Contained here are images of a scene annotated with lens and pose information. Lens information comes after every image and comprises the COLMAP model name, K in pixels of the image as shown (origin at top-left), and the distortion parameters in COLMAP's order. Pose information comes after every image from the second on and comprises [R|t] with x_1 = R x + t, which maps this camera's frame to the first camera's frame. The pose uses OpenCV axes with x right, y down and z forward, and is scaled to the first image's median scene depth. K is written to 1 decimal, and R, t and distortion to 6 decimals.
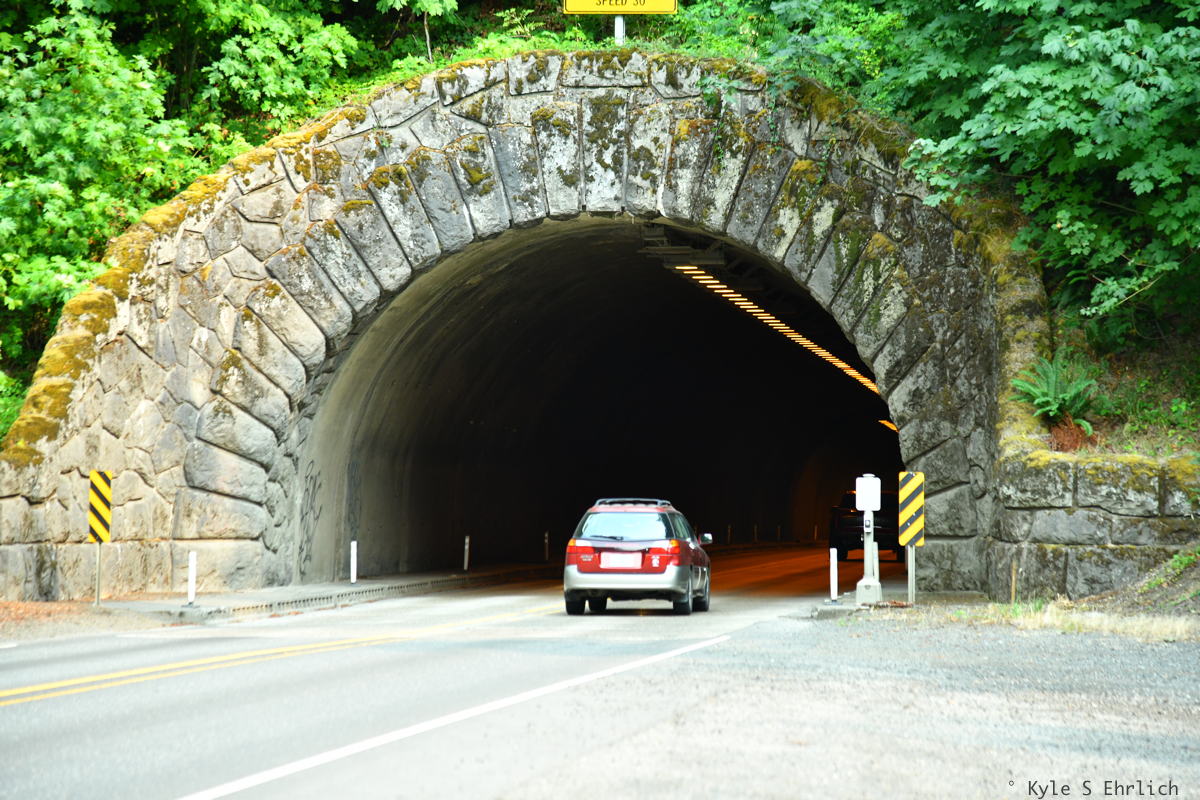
lens RADIAL K [[4270.7, 0, 600.0], [0, 4270.7, 400.0], [0, 0, 1]] dist [0.295362, 2.333809]
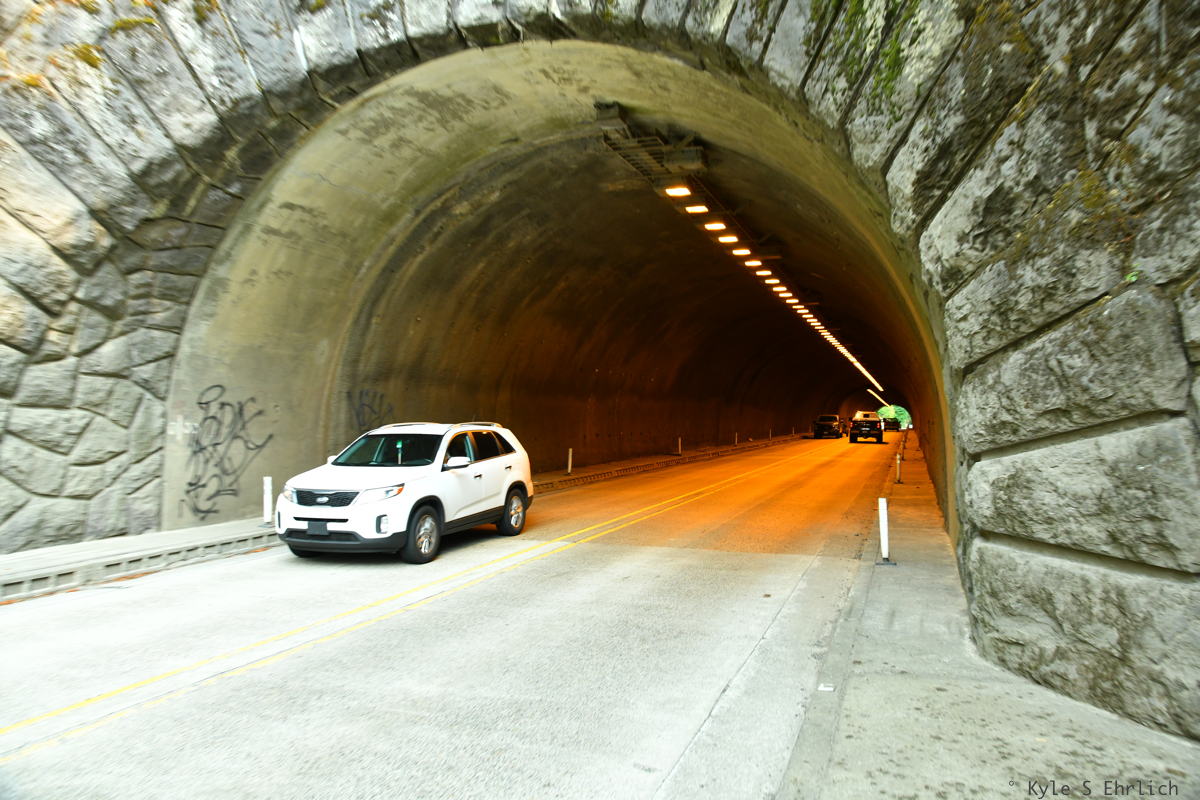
lens RADIAL K [[893.7, 0, 608.2], [0, 893.7, 395.7], [0, 0, 1]] dist [-0.061704, 0.009934]
pose [[0.976933, -0.000905, -0.213544, 0.053614], [0.001607, 0.999994, 0.003116, 0.016856], [0.213540, -0.003388, 0.976928, 0.882790]]
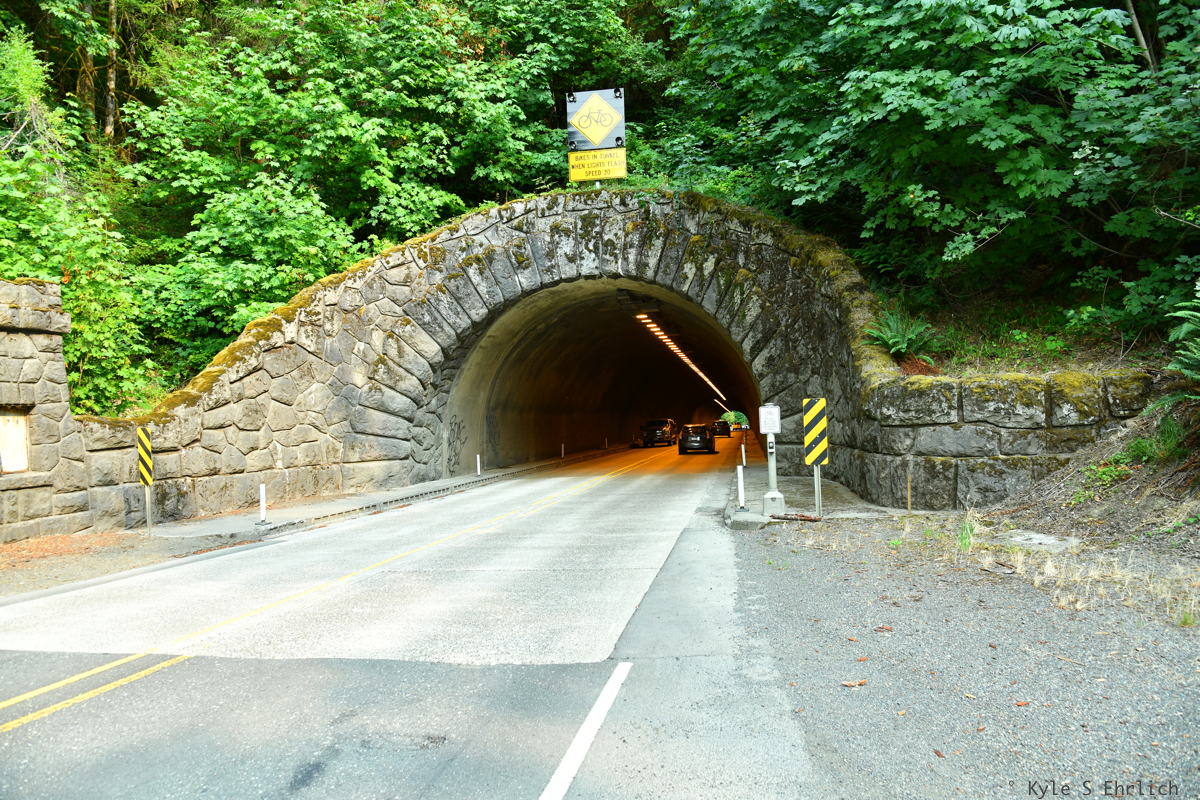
lens RADIAL K [[818.6, 0, 600.0], [0, 818.6, 400.0], [0, 0, 1]] dist [-0.029199, 0.002491]
pose [[0.996919, -0.045604, -0.063818, 0.026151], [0.045250, 0.998951, -0.006972, 0.013669], [0.064069, 0.004063, 0.997937, 0.657259]]
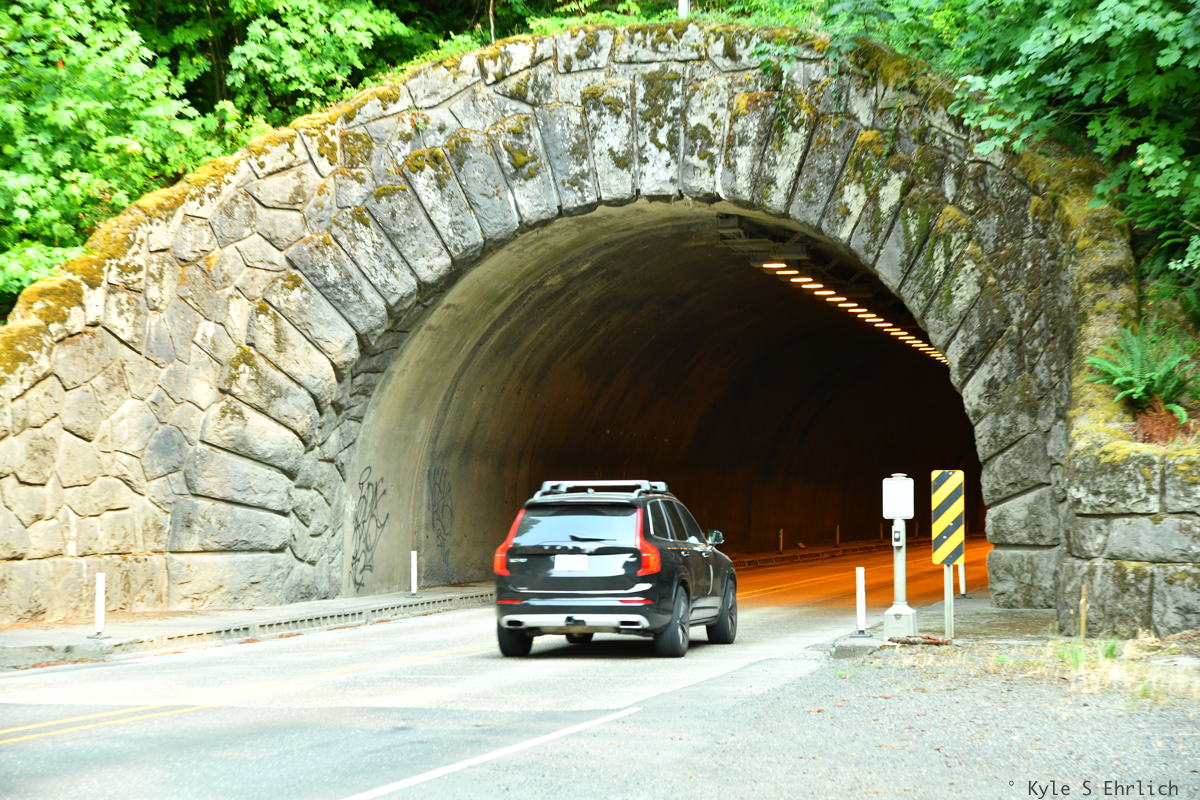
lens RADIAL K [[2748.2, 0, 599.3], [0, 2748.2, 382.1], [0, 0, 1]] dist [0.041680, 0.787816]
pose [[0.993901, -0.011100, -0.109714, 0.054284], [0.008870, 0.999744, -0.020794, 0.009002], [0.109917, 0.019694, 0.993746, 0.415629]]
